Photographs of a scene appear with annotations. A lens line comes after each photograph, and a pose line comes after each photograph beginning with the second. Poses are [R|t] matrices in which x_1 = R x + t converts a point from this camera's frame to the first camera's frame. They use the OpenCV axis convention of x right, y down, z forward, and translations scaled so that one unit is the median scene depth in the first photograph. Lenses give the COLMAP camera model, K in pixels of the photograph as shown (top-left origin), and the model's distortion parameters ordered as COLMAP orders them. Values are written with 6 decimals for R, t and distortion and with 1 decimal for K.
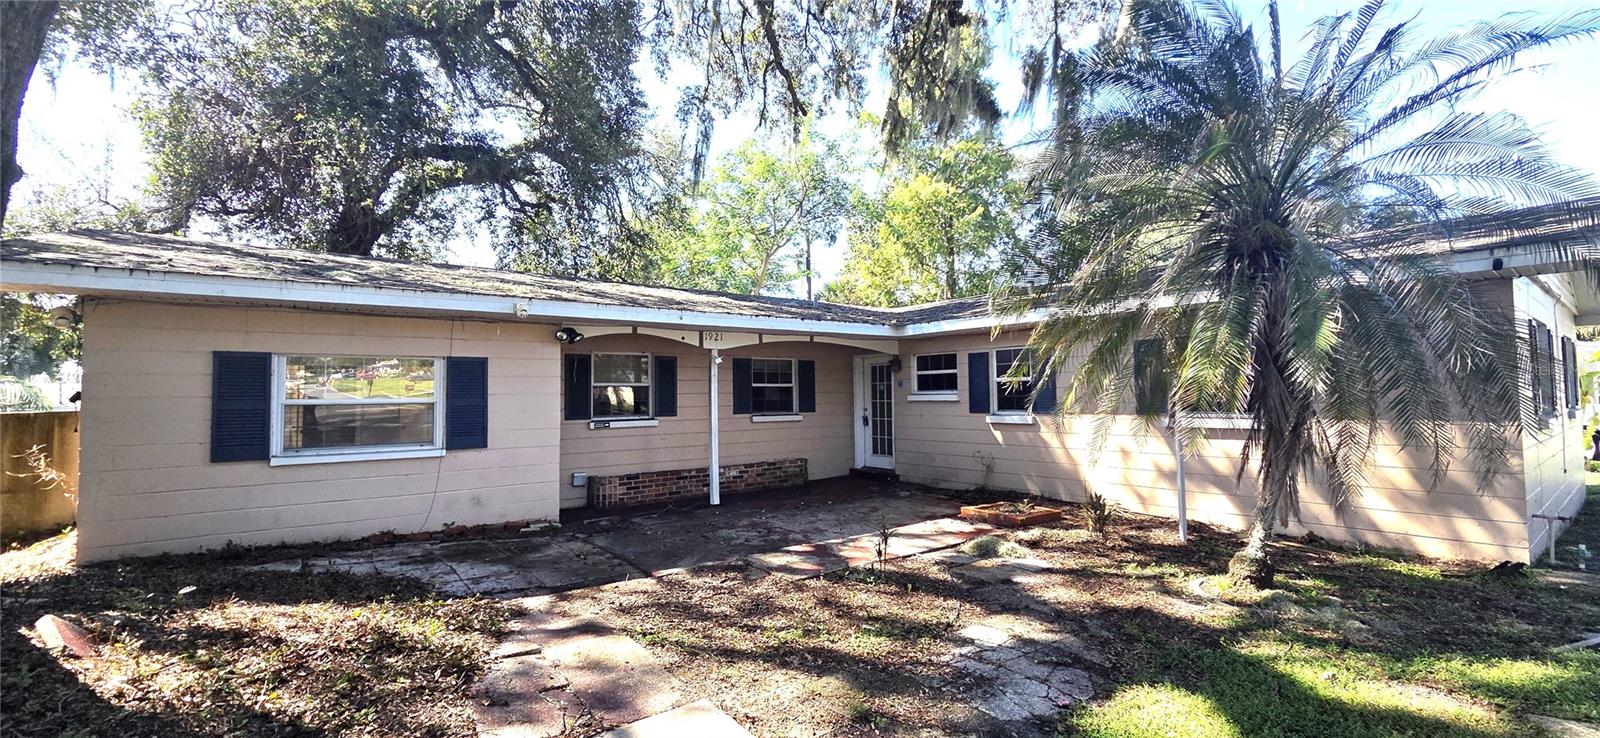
lens RADIAL K [[725.1, 0, 800.0], [0, 725.1, 369.0], [0, 0, 1]] dist [0.001739, 0.000034]
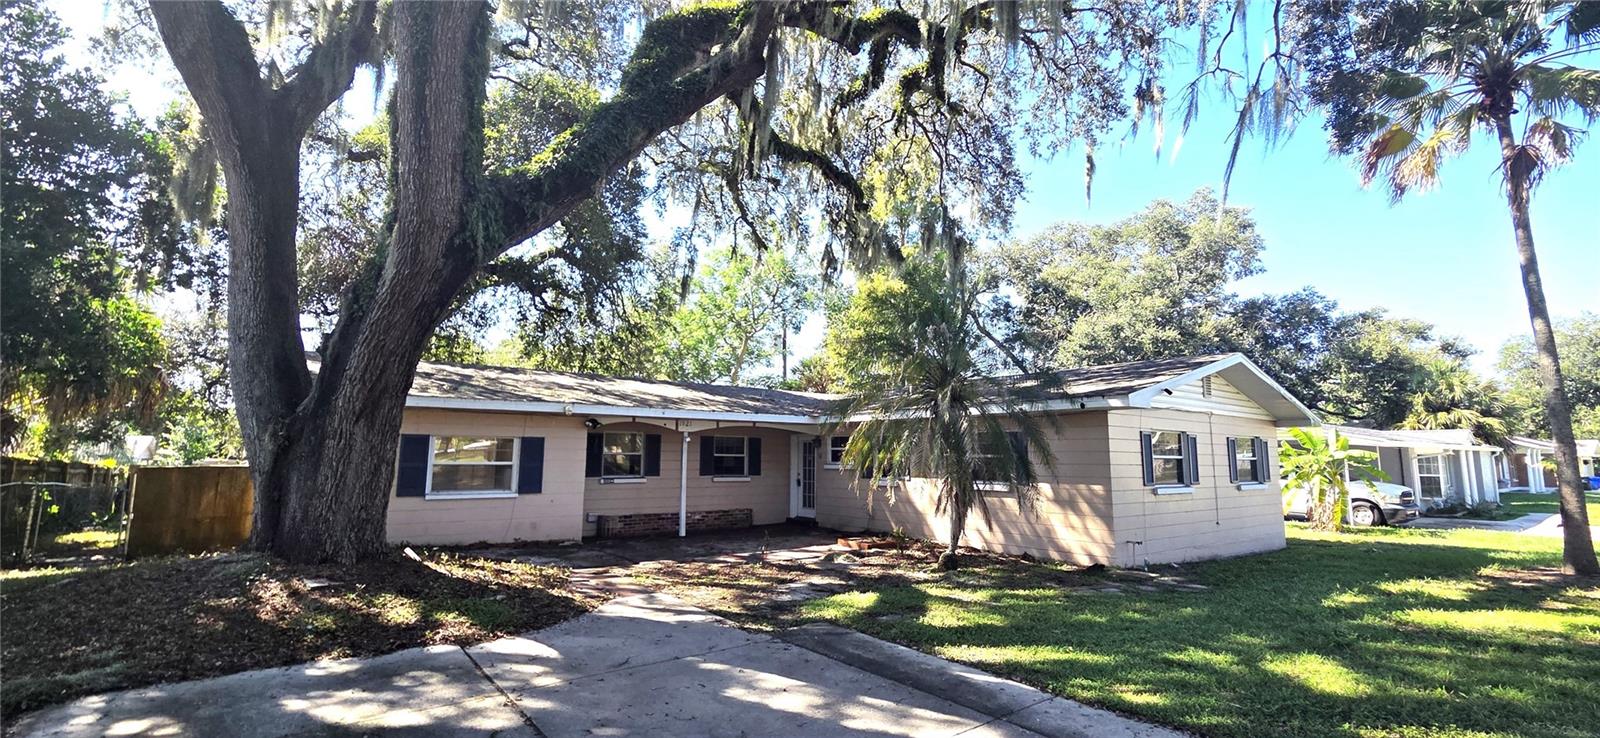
lens RADIAL K [[696.2, 0, 783.1], [0, 696.2, 367.3], [0, 0, 1]] dist [0.003173, 0.000182]
pose [[0.999769, 0.020822, -0.005244, 0.067007], [-0.021222, 0.995346, -0.093996, -0.021820], [0.003263, 0.094086, 0.995559, -0.339633]]
